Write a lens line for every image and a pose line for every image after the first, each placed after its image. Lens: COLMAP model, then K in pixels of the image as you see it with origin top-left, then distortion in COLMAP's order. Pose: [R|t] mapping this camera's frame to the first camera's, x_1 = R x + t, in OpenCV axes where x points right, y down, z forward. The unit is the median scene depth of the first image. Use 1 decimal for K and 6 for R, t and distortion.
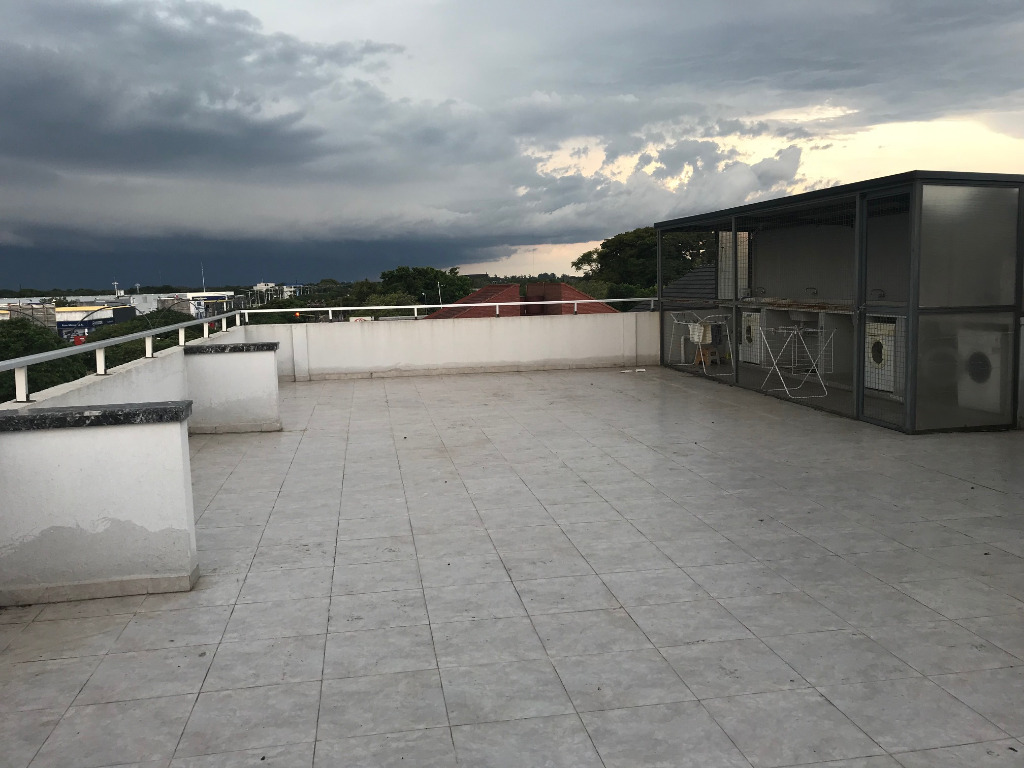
lens RADIAL K [[821.4, 0, 512.0], [0, 821.4, 384.0], [0, 0, 1]] dist [-0.007236, -0.004243]
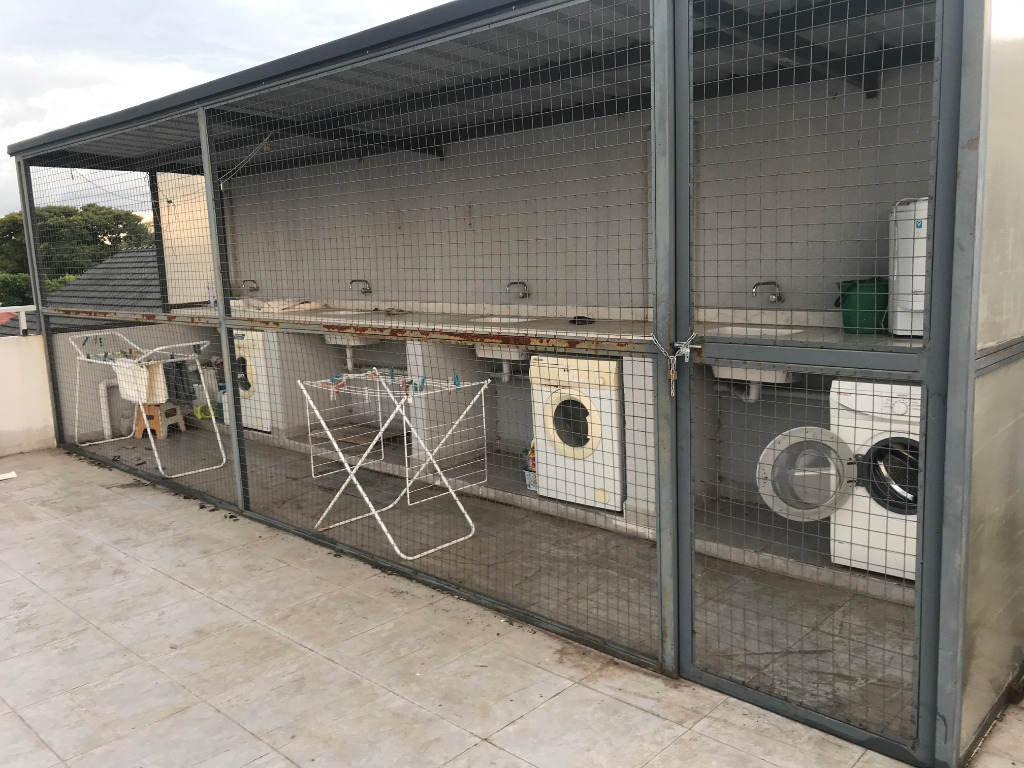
lens RADIAL K [[821.4, 0, 512.0], [0, 821.4, 384.0], [0, 0, 1]] dist [-0.007236, -0.004243]
pose [[0.789811, -0.084304, 0.607529, 0.114839], [0.080491, 0.996189, 0.033596, -0.060426], [-0.608046, 0.022366, 0.793586, 0.511694]]
